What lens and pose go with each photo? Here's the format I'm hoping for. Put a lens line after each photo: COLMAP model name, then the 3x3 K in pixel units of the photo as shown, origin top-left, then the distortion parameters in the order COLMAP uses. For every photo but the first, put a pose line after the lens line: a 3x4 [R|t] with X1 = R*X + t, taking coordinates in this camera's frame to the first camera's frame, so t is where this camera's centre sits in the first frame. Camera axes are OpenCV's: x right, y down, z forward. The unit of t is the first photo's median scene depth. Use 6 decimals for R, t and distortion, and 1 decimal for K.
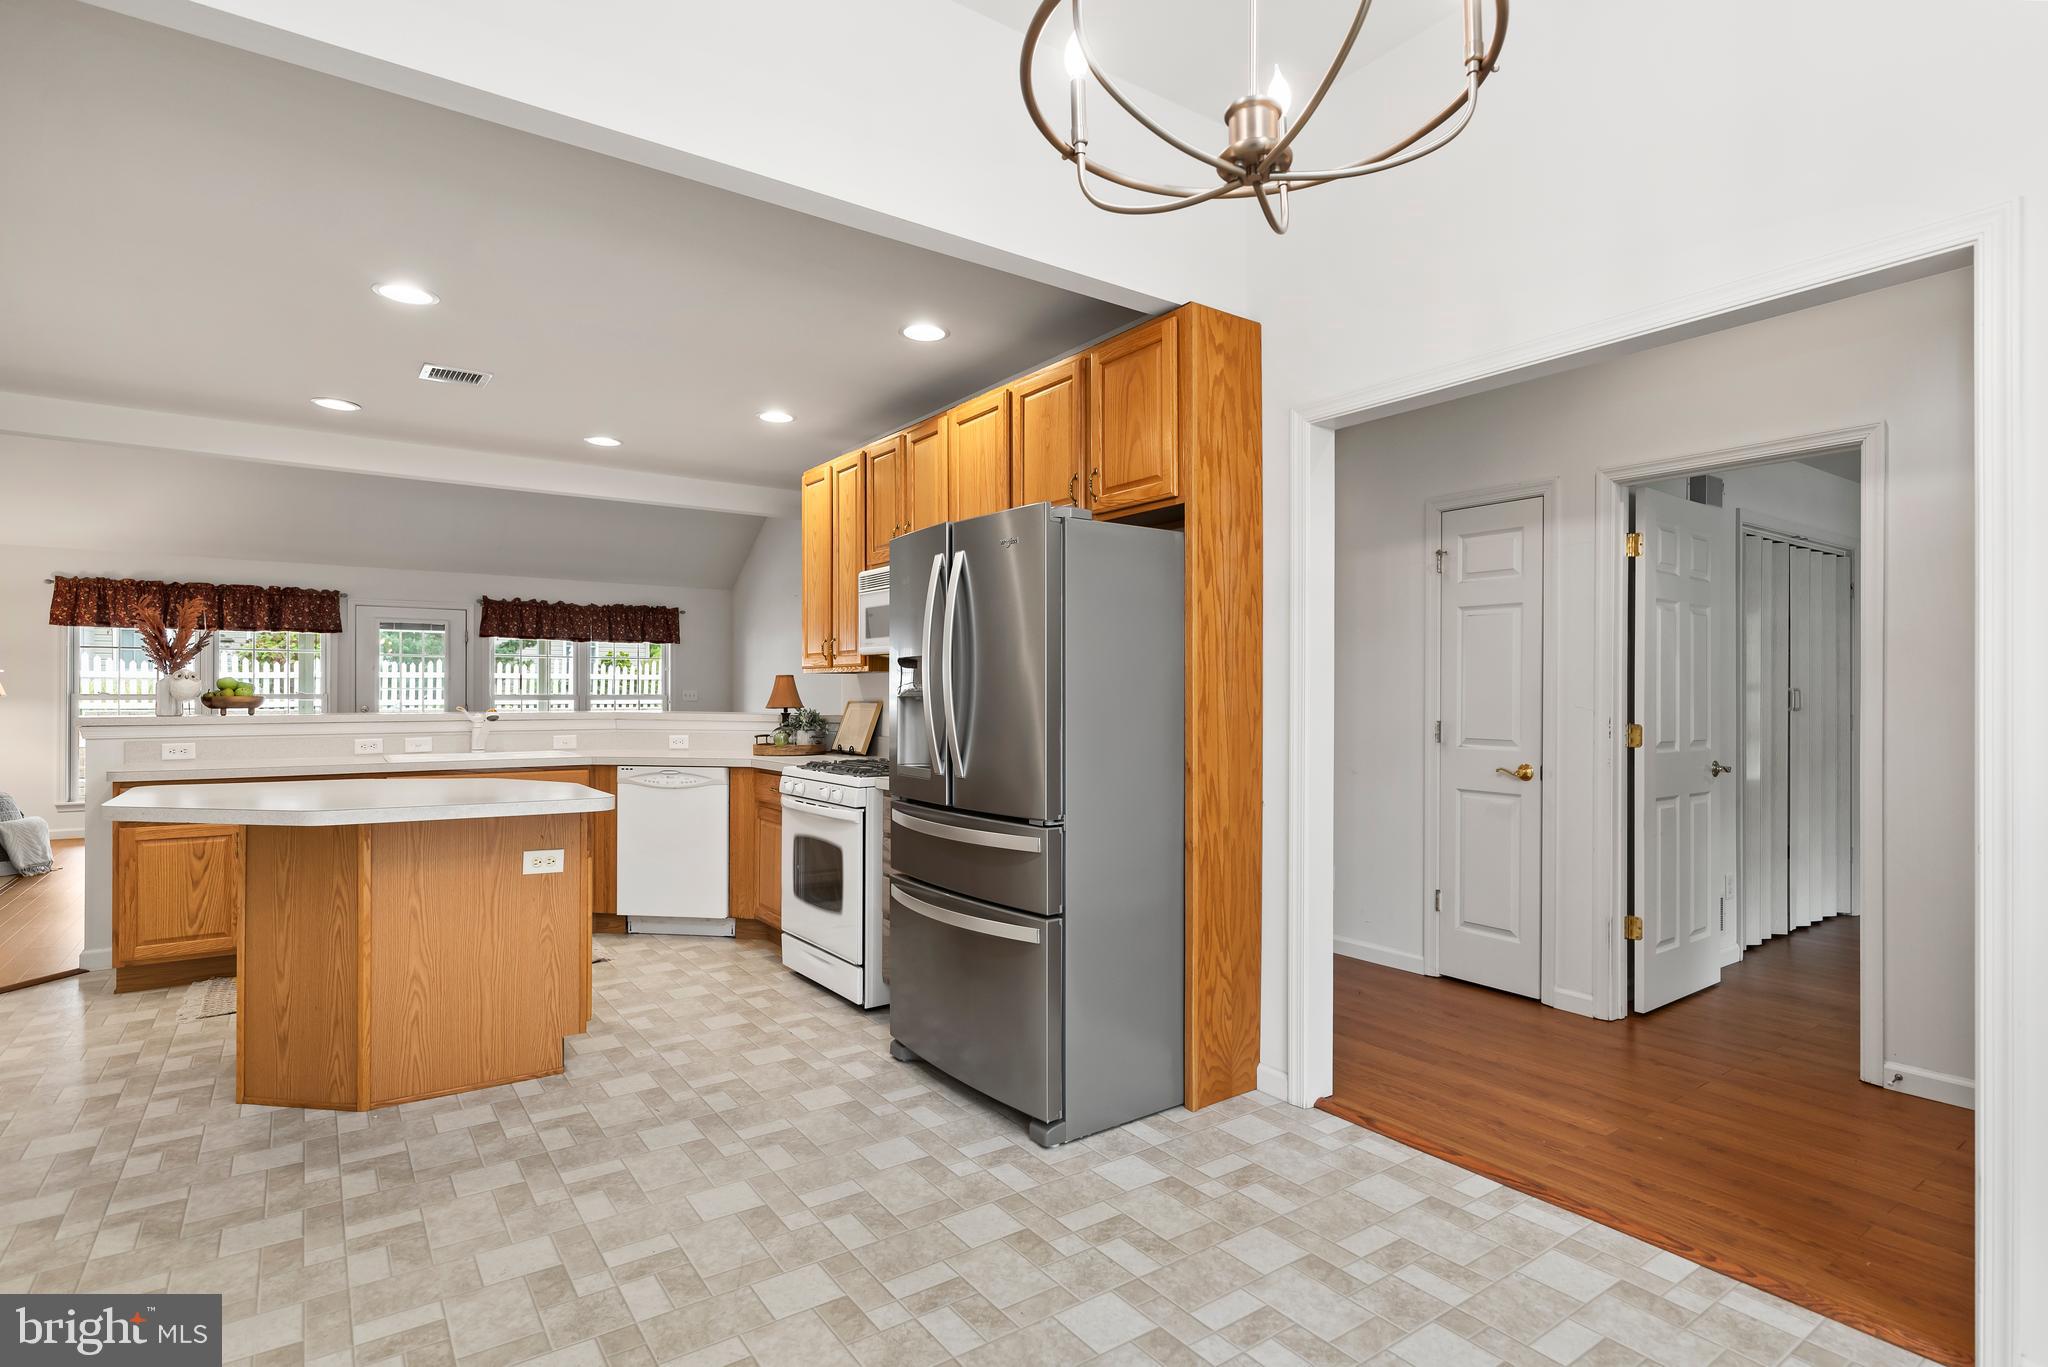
lens RADIAL K [[1040.9, 0, 1071.6], [0, 1040.9, 692.8], [0, 0, 1]] dist [-0.004323, 0.000021]
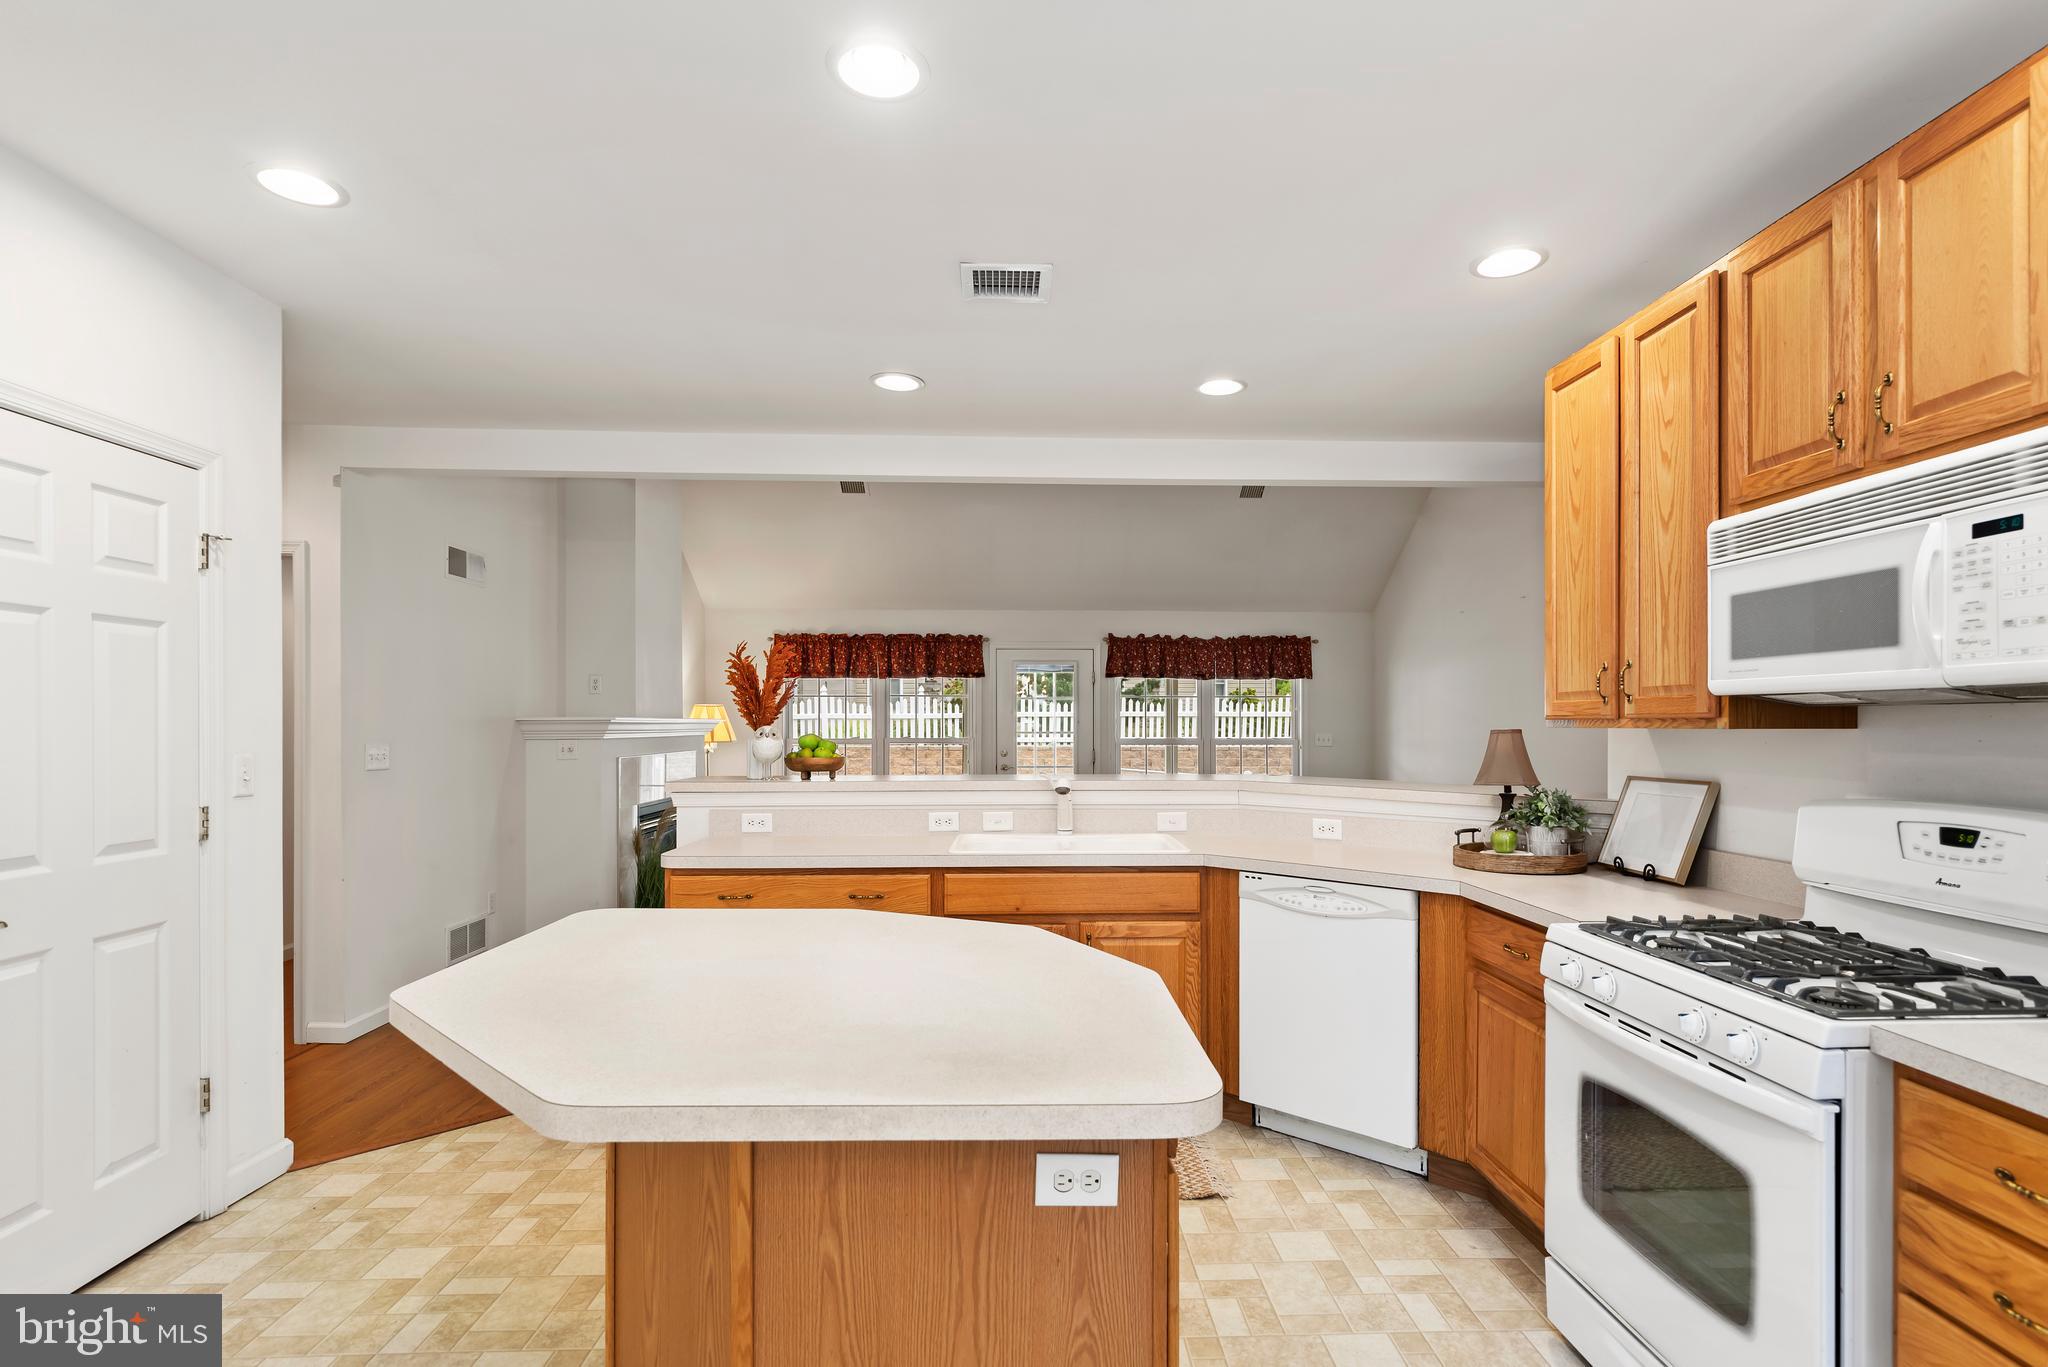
lens RADIAL K [[1028.3, 0, 1037.7], [0, 1028.3, 724.4], [0, 0, 1]] dist [0.003210, 0.000390]
pose [[0.818821, -0.001939, -0.574045, -0.166533], [0.001854, 0.999998, -0.000734, -0.020699], [0.574045, -0.000463, 0.818823, 0.391252]]
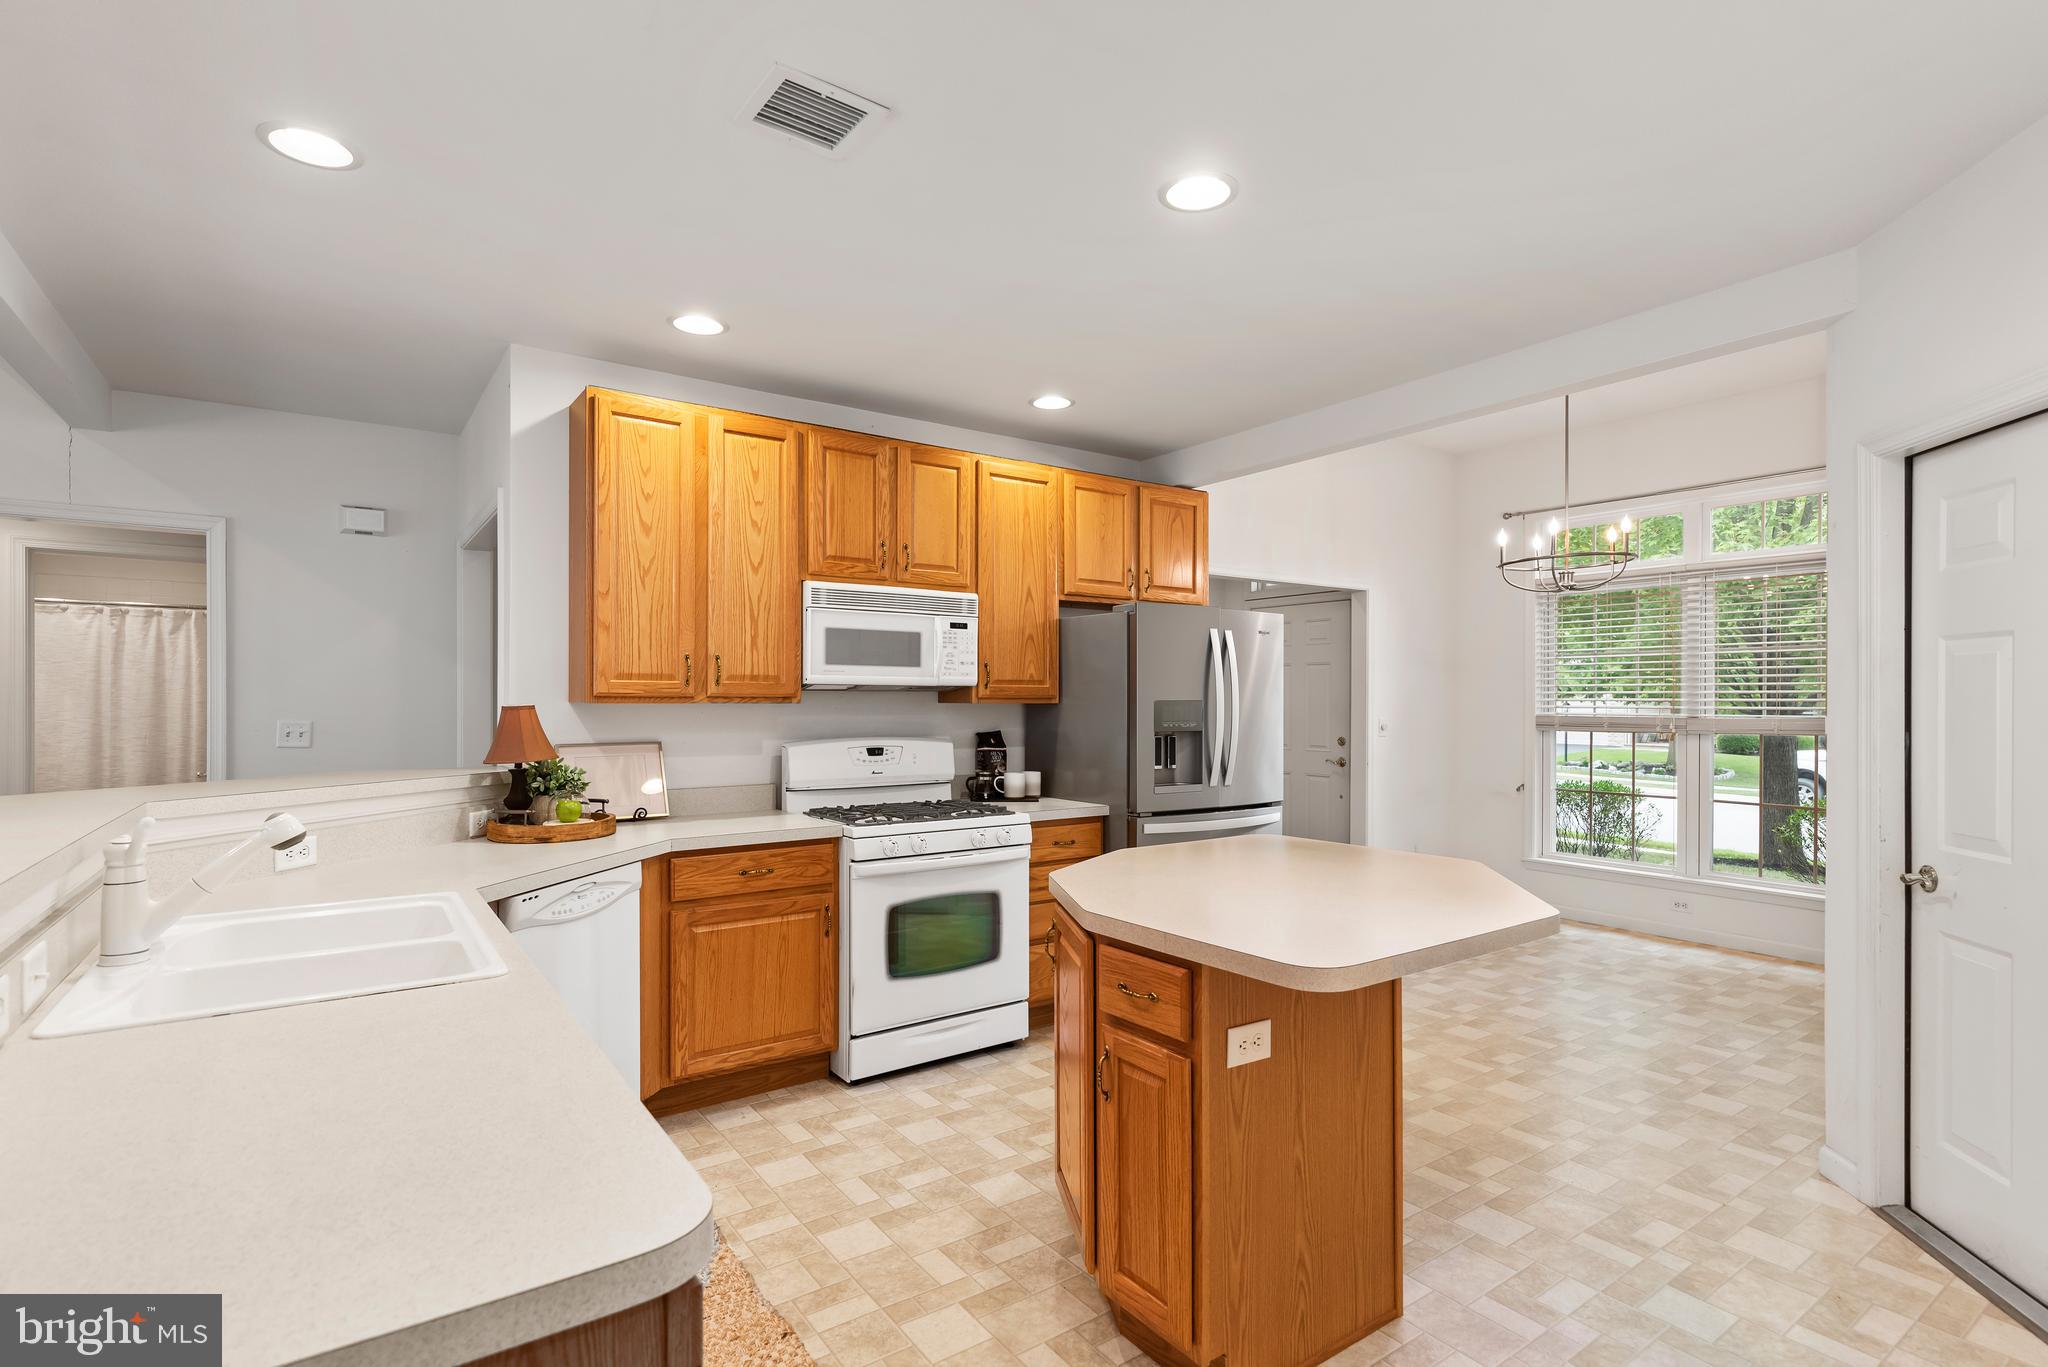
lens RADIAL K [[978.1, 0, 1027.1], [0, 978.1, 706.4], [0, 0, 1]] dist [-0.000223, 0.000258]
pose [[0.022446, -0.006412, 0.999728, -0.862866], [-0.002243, 0.999977, 0.006464, -0.021384], [-0.999746, -0.002387, 0.022431, 0.731921]]
